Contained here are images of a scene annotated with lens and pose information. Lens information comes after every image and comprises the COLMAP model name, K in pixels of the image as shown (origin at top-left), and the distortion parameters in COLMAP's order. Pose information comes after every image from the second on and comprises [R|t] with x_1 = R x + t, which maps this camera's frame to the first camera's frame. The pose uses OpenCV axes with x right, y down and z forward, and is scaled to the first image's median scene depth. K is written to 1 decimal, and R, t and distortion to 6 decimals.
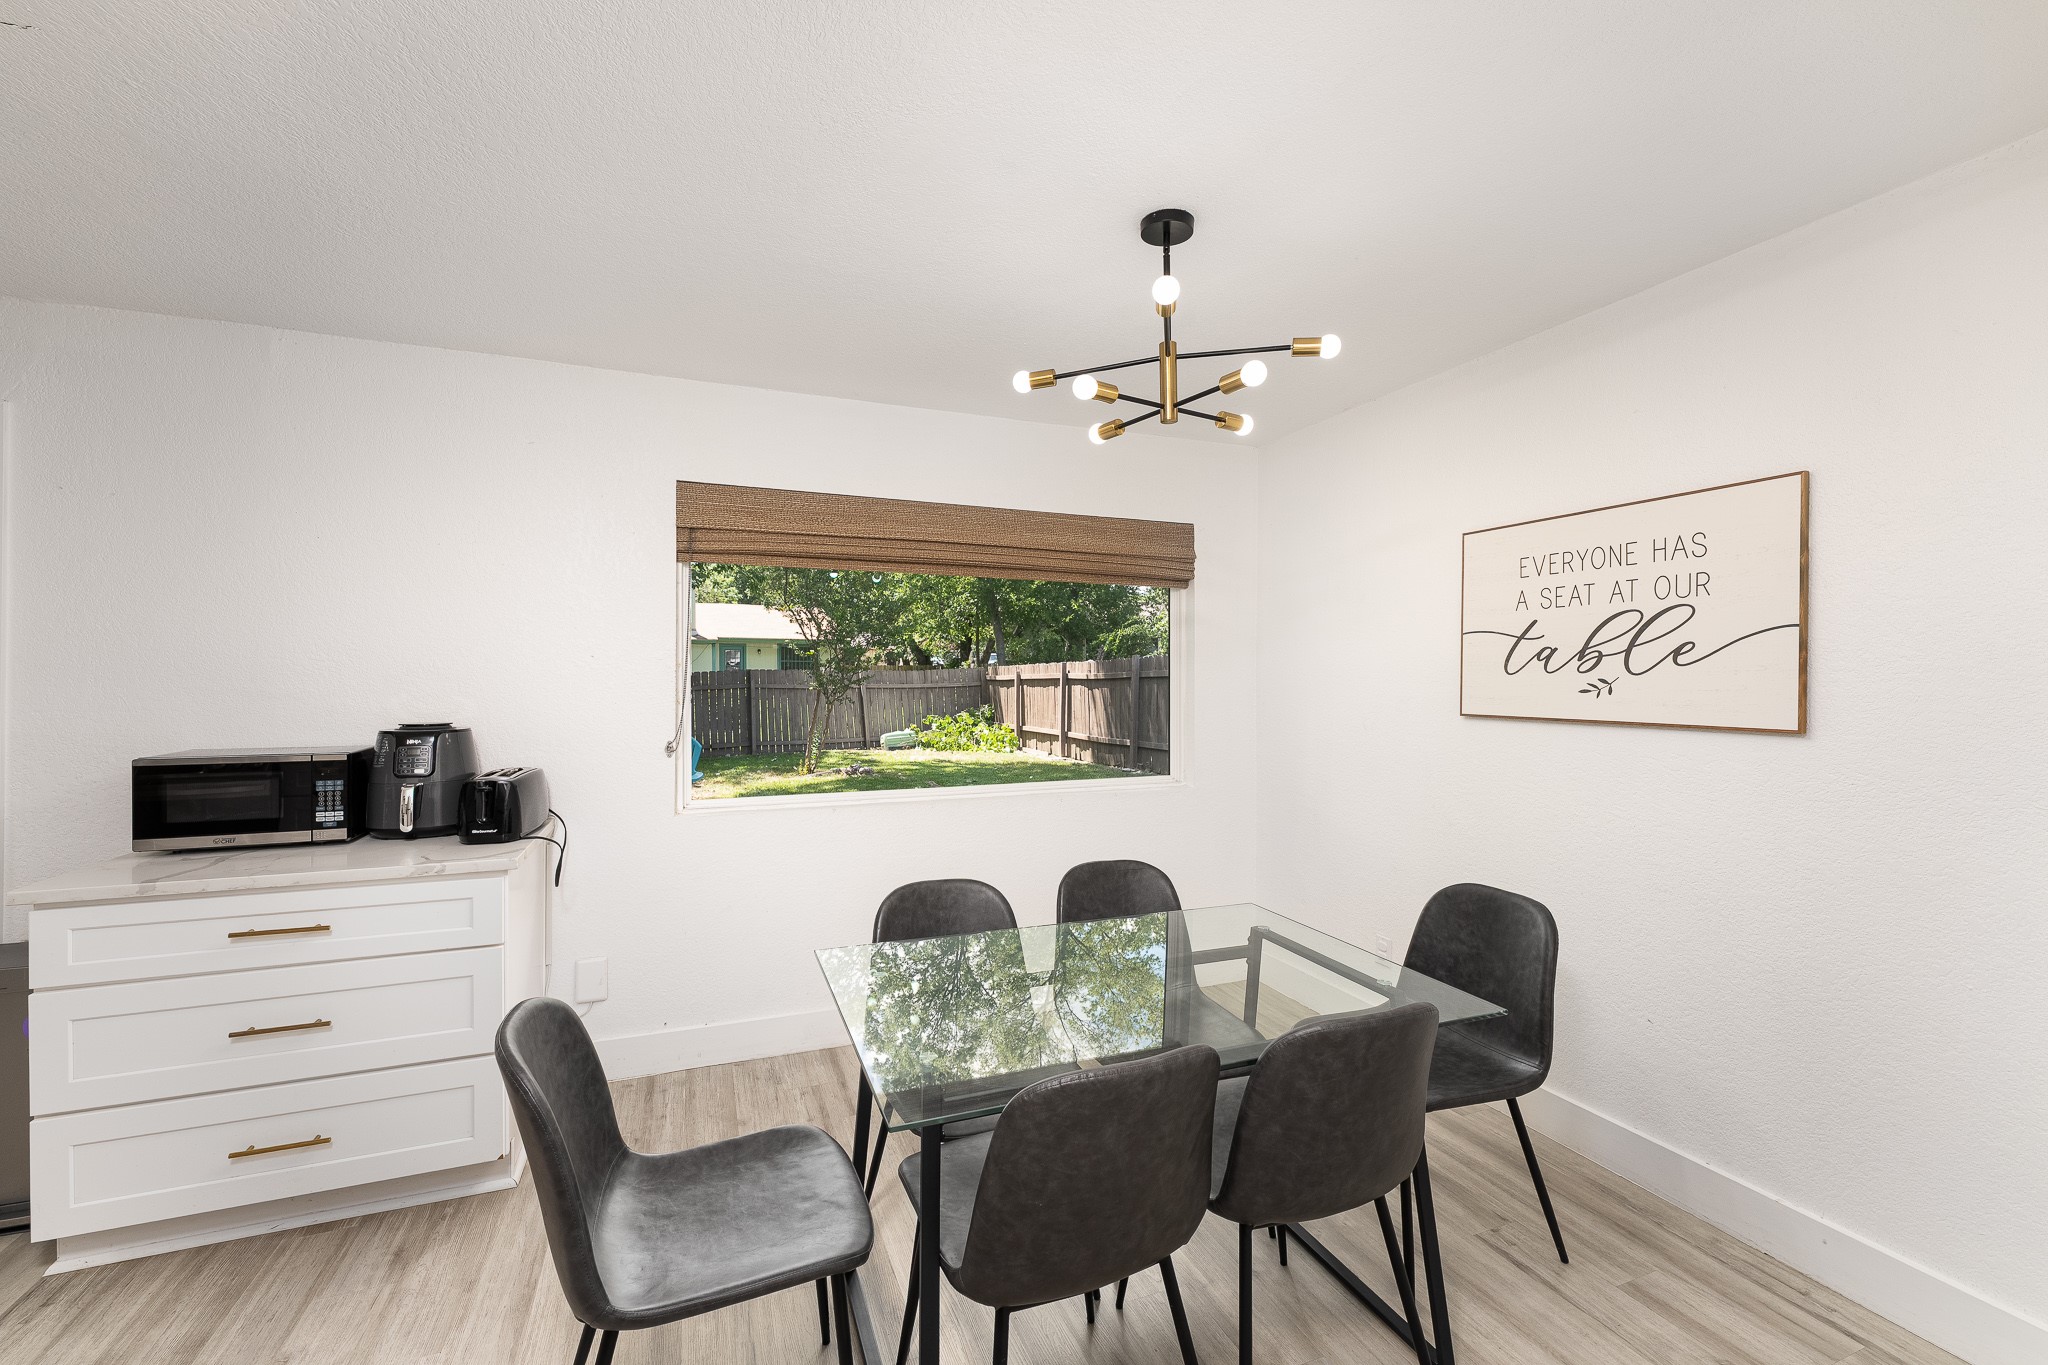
lens RADIAL K [[819.8, 0, 1024.0], [0, 819.8, 682.5], [0, 0, 1]] dist [-0.003140, -0.000537]
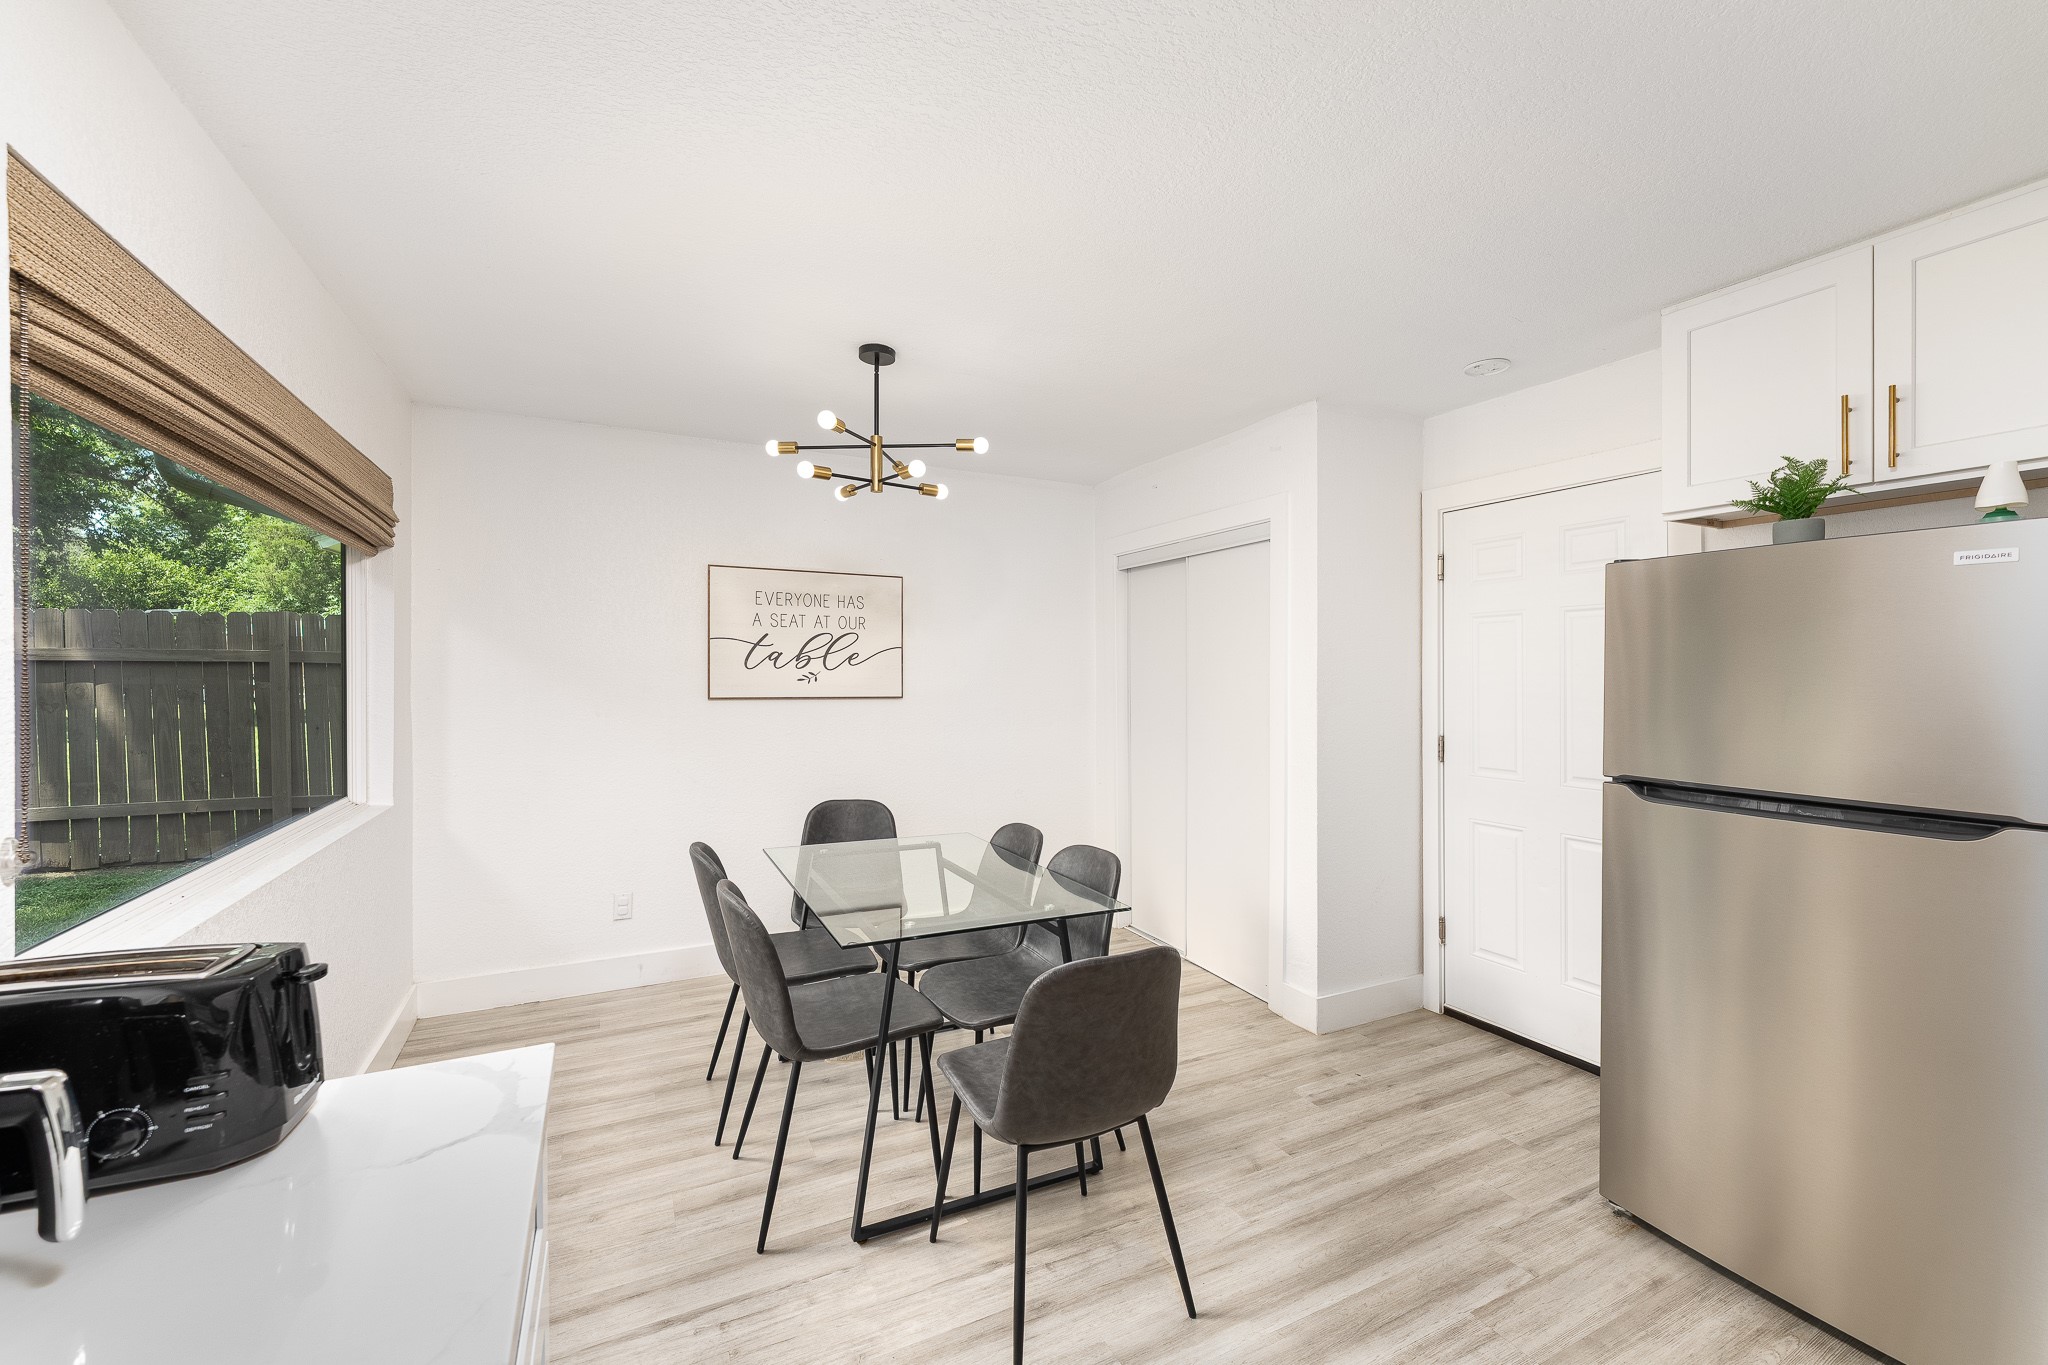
lens RADIAL K [[819.8, 0, 1024.0], [0, 819.8, 682.5], [0, 0, 1]] dist [-0.003140, -0.000537]
pose [[-0.073462, -0.009043, 0.997257, -1.026381], [0.000423, 0.999959, 0.009099, 0.001486], [-0.997298, 0.001091, -0.073455, 0.695391]]
